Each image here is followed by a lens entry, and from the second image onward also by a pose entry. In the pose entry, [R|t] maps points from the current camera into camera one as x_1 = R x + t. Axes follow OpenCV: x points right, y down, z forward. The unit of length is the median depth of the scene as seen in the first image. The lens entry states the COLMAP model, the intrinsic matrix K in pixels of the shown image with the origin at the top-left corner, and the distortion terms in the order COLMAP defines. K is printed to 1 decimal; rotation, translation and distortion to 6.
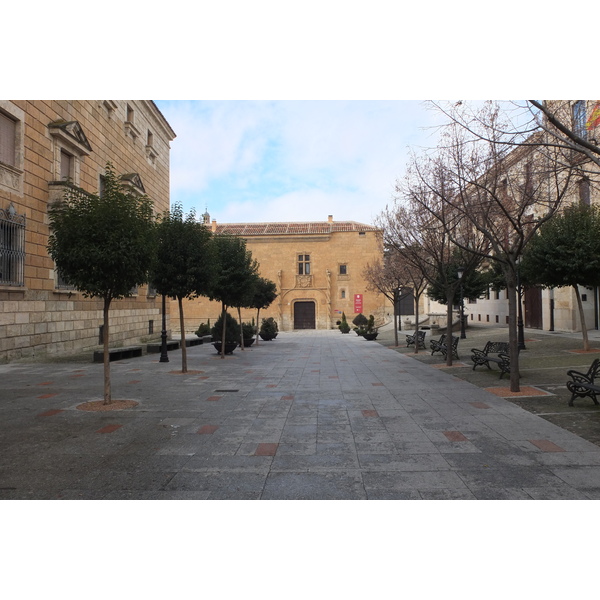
lens RADIAL K [[478.7, 0, 299.0], [0, 478.7, 300.5], [0, 0, 1]] dist [-0.032376, 0.005883]
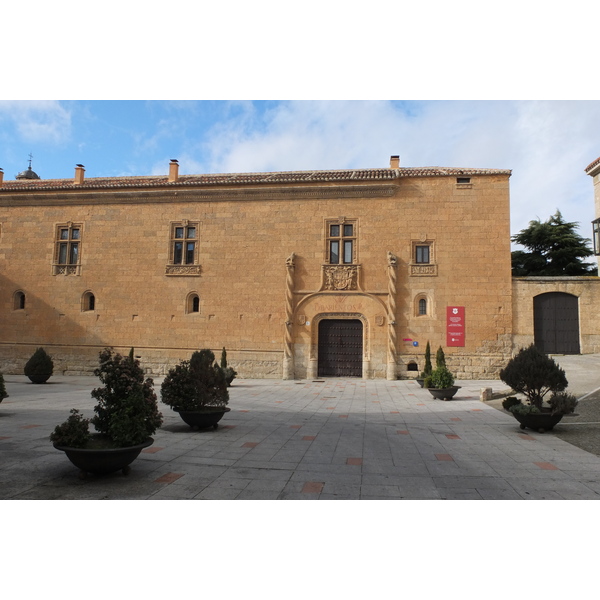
lens RADIAL K [[478.7, 0, 302.6], [0, 478.7, 300.0], [0, 0, 1]] dist [-0.032376, 0.005883]
pose [[0.995870, 0.021158, -0.088296, 0.015618], [-0.027321, 0.997229, -0.069190, 0.016979], [0.086587, 0.071316, 0.993688, 0.518981]]
